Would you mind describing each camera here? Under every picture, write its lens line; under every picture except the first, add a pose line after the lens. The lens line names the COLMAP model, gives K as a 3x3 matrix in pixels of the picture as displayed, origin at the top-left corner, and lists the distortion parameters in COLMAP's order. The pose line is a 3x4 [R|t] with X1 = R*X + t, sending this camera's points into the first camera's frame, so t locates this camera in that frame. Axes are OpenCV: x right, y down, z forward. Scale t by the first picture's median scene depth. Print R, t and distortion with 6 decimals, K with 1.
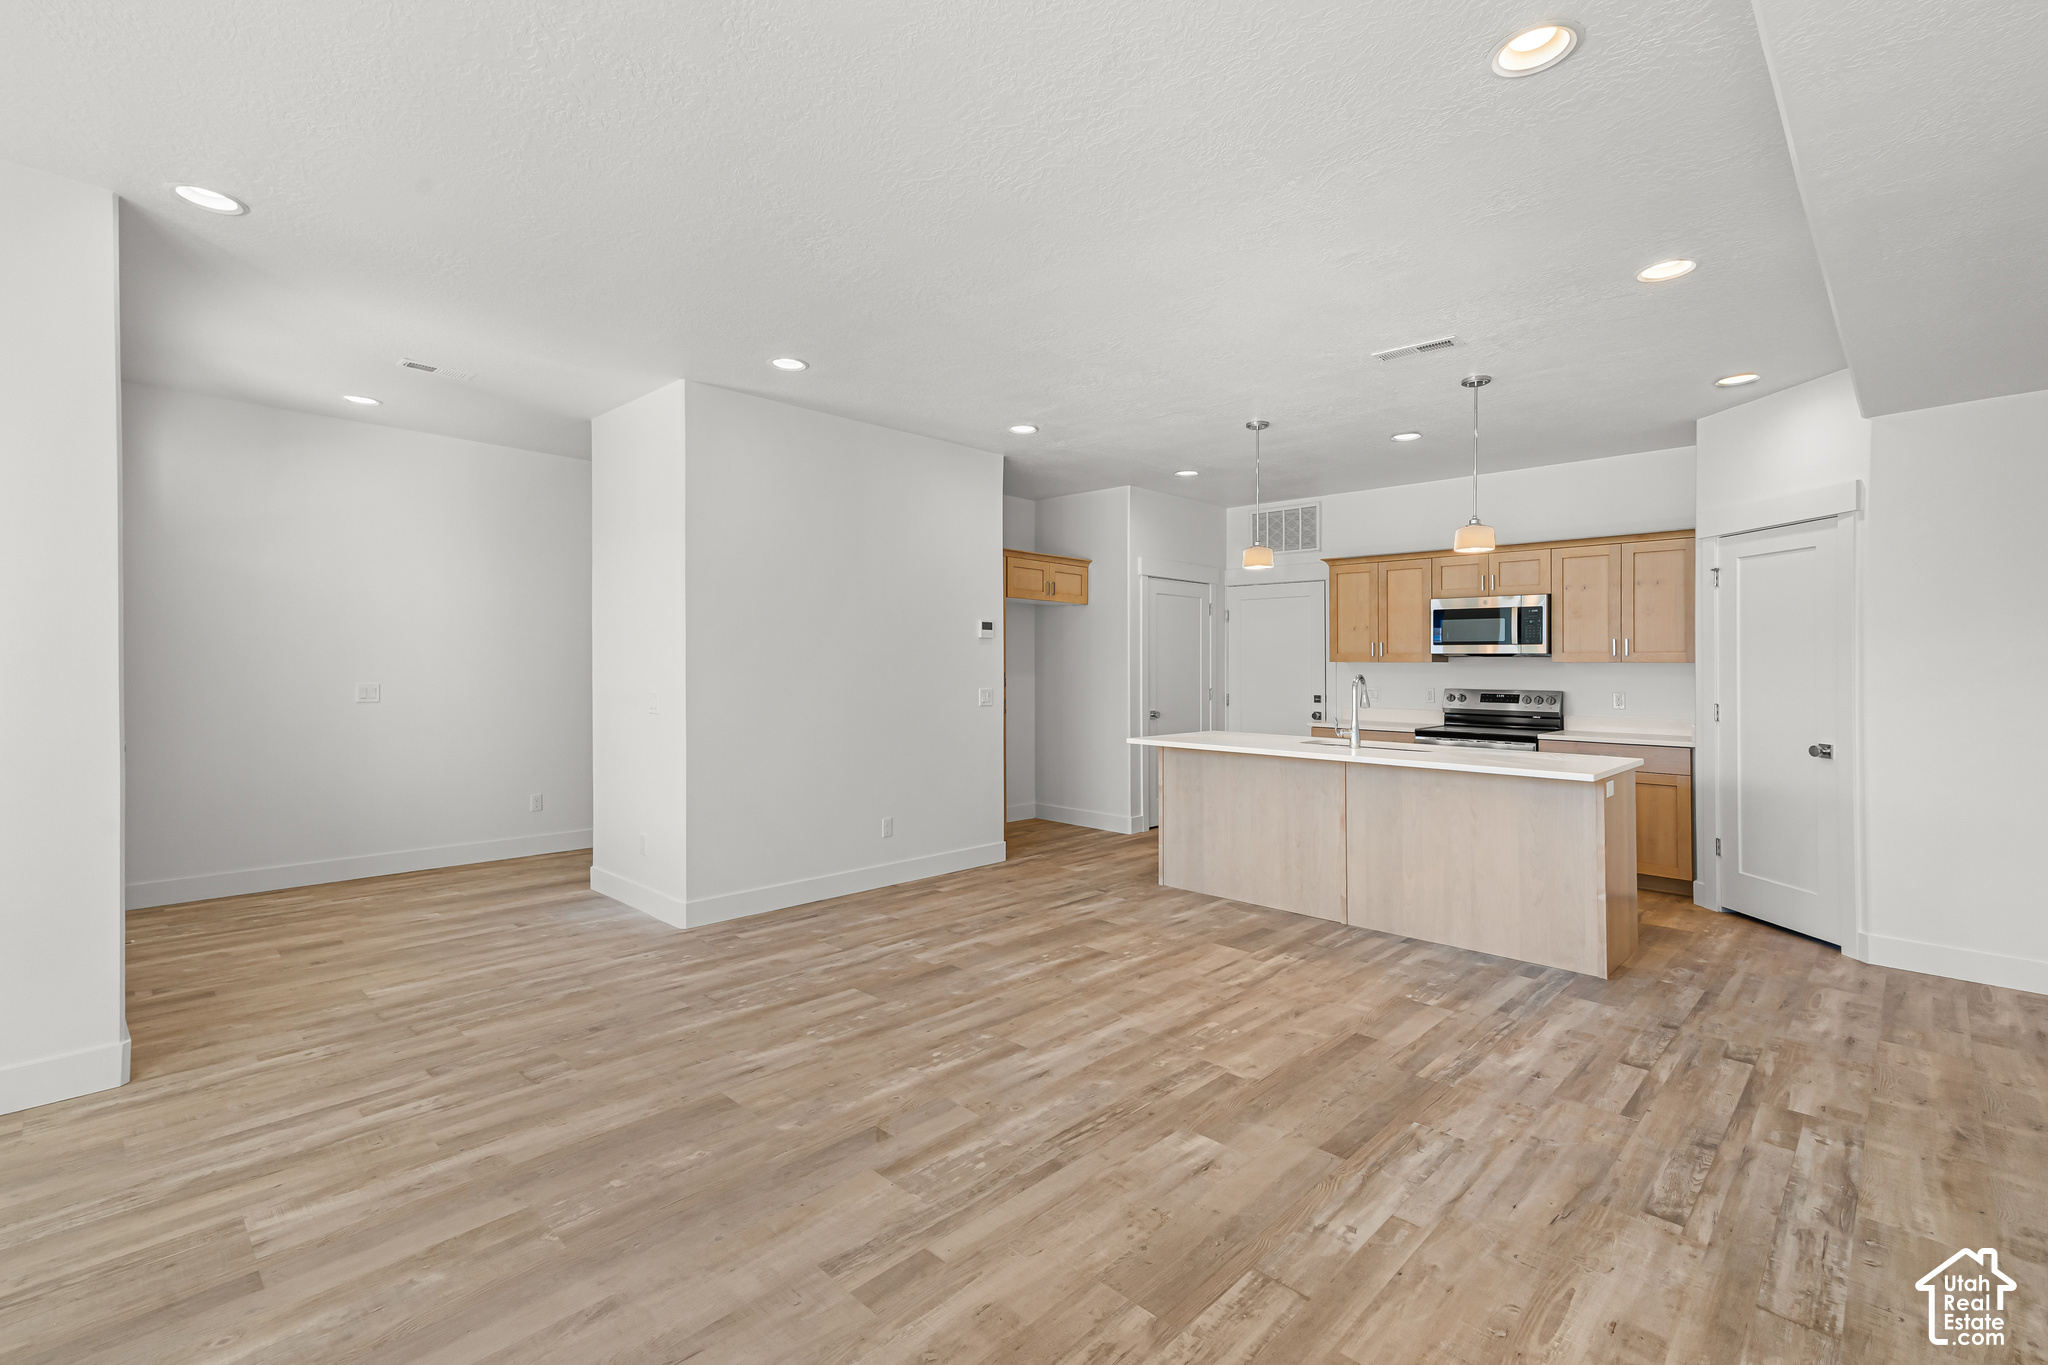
lens RADIAL K [[915.0, 0, 1002.1], [0, 915.0, 664.7], [0, 0, 1]] dist [0.010002, 0.000084]
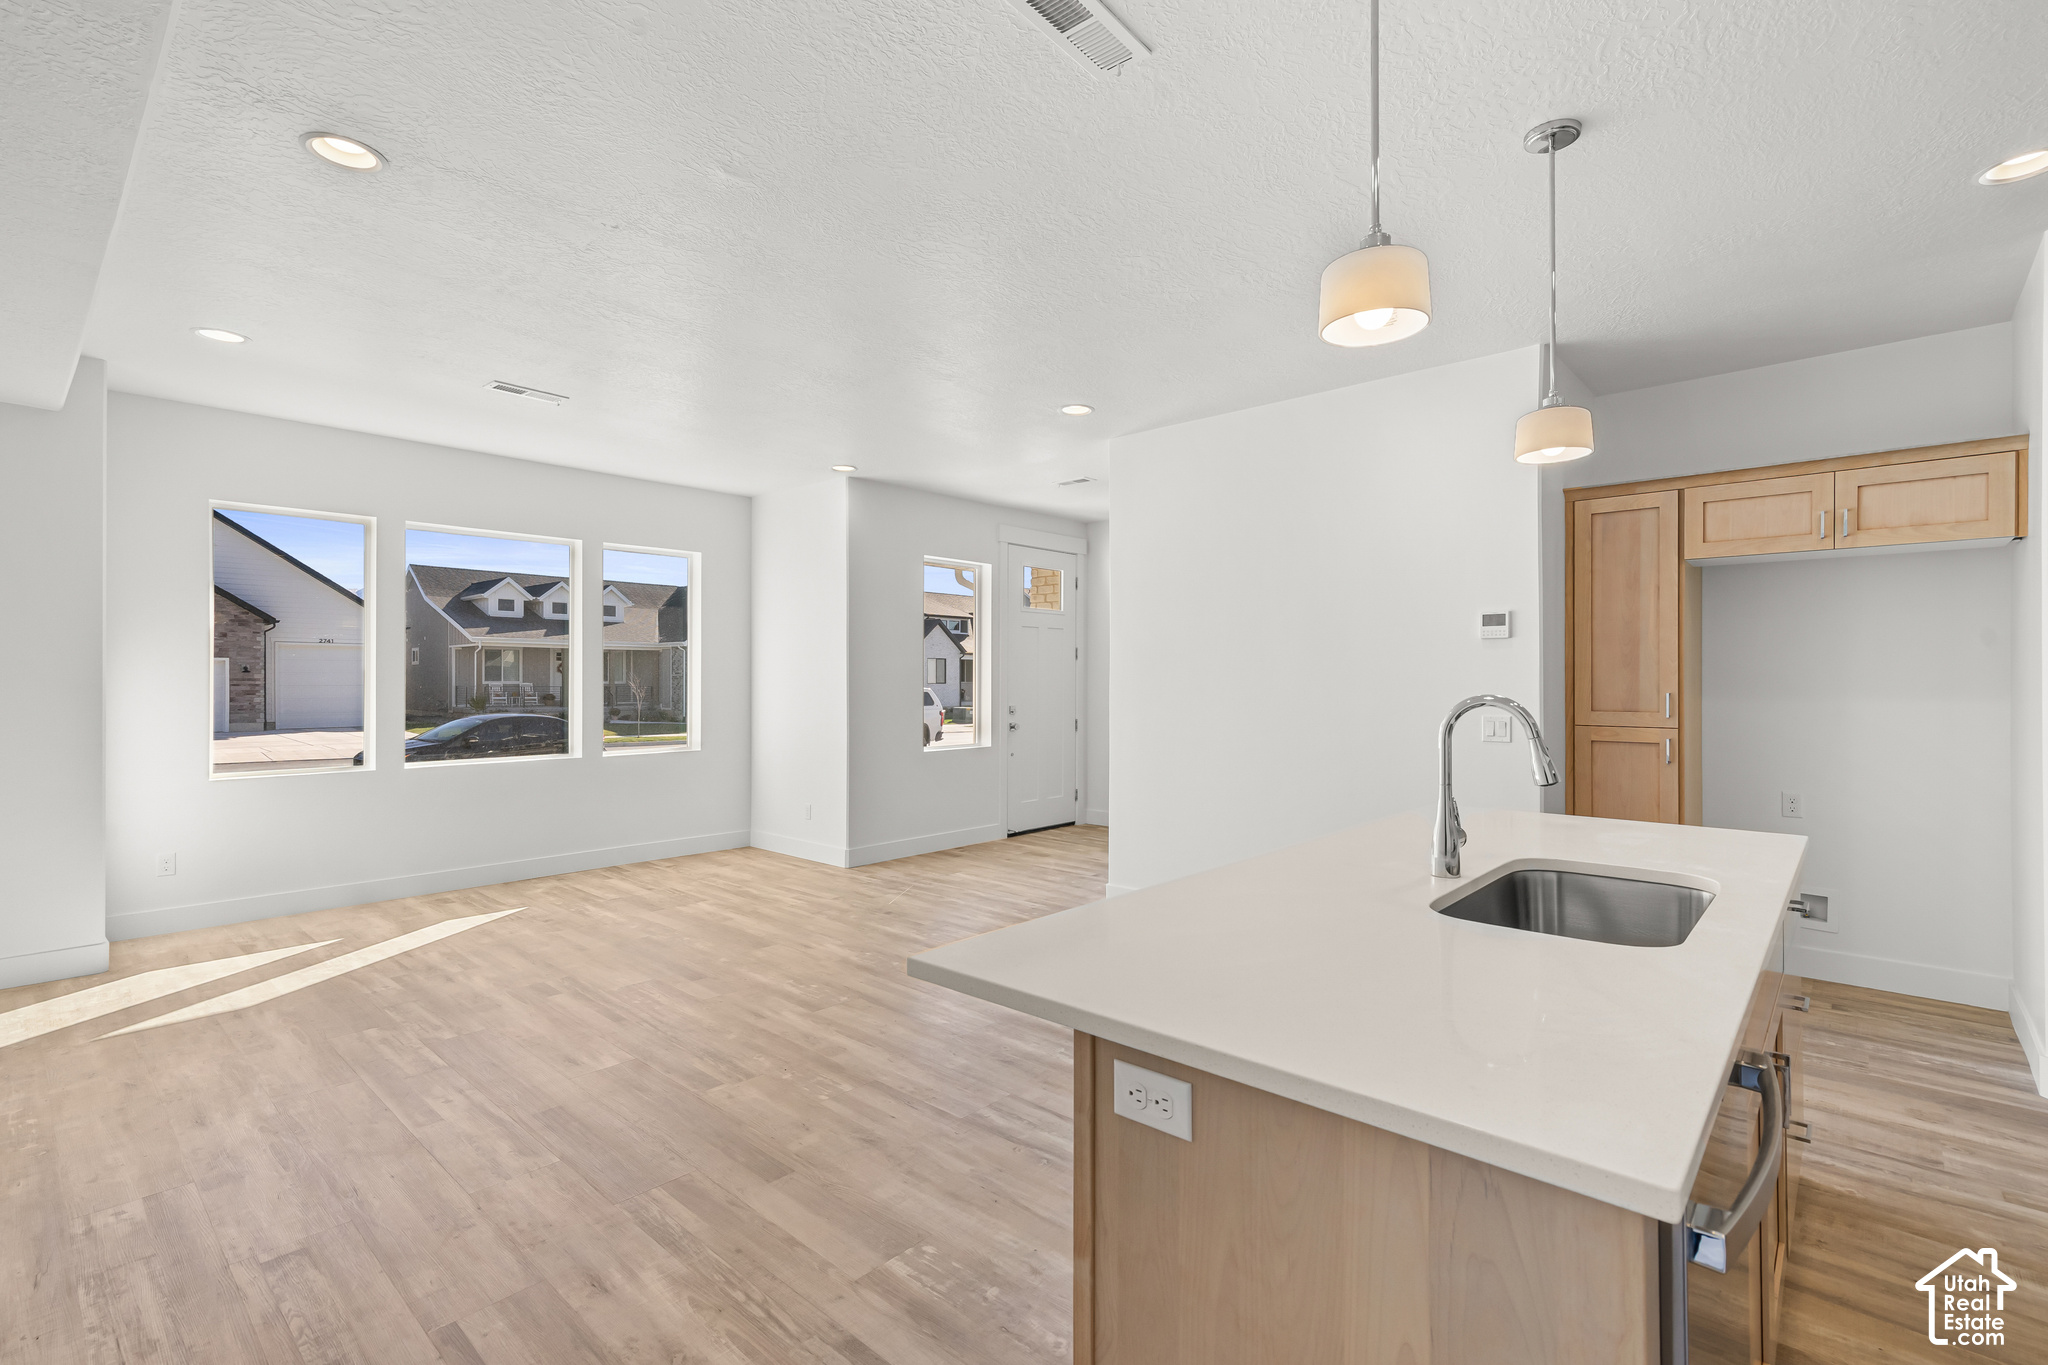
lens RADIAL K [[923.4, 0, 1024.0], [0, 923.4, 682.5], [0, 0, 1]] dist [0.001486, 0.000029]
pose [[0.052413, -0.000939, -0.998625, 0.840288], [0.000855, 0.999999, -0.000895, 0.003999], [0.998625, -0.000806, 0.052414, 0.841561]]
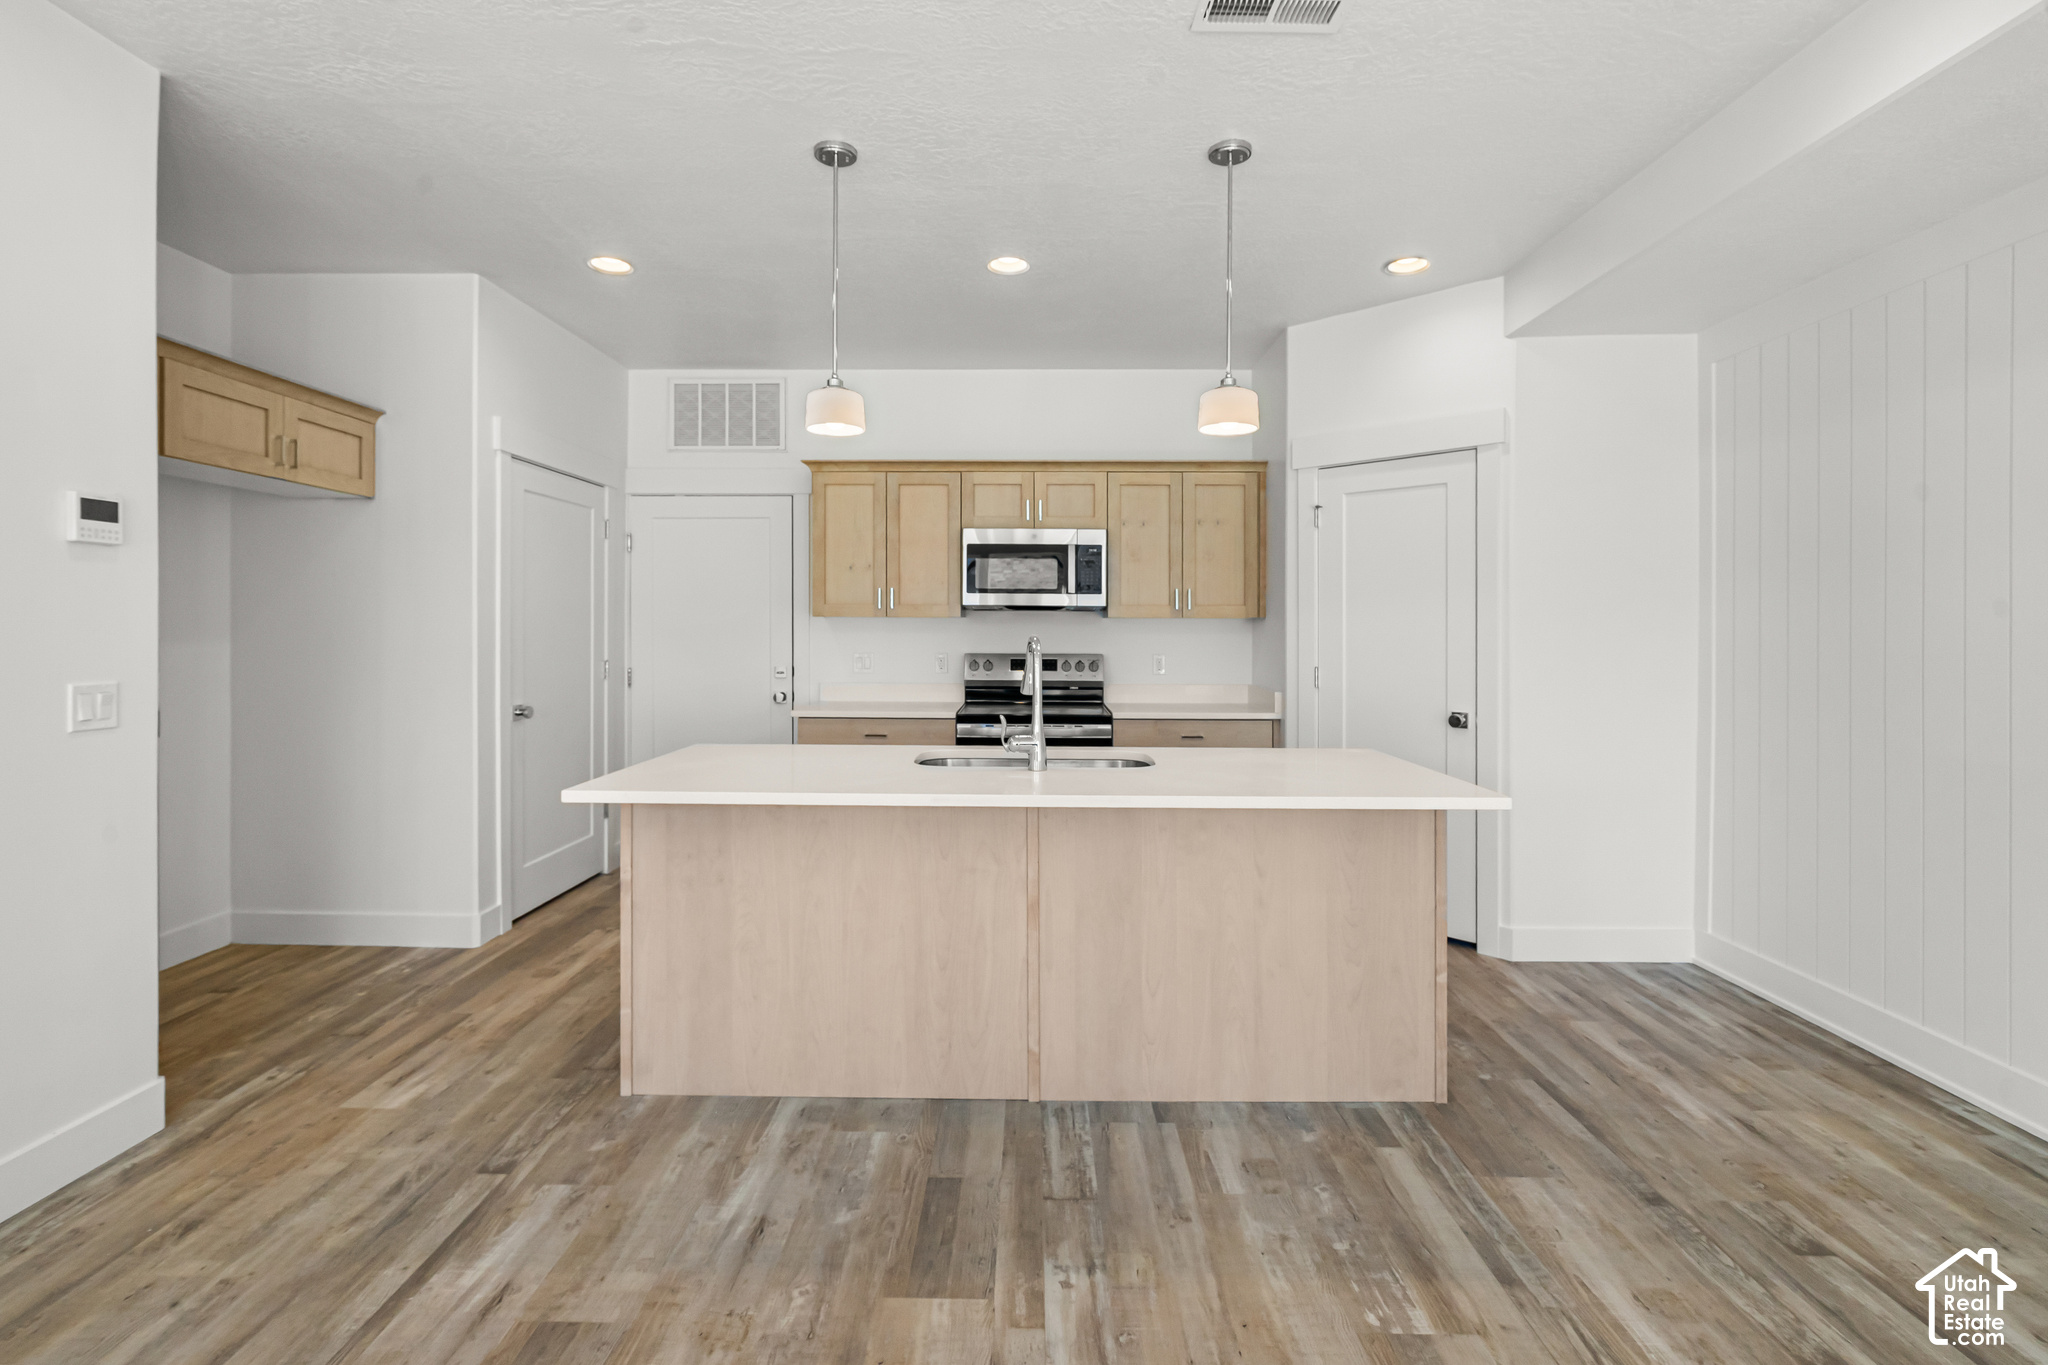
lens RADIAL K [[944.7, 0, 1020.8], [0, 944.7, 624.0], [0, 0, 1]] dist [-0.004763, -0.000133]
pose [[0.716713, -0.000614, 0.697368, -0.019181], [-0.000696, 0.999998, 0.001596, 0.002281], [-0.697368, -0.001630, 0.716711, 0.637322]]
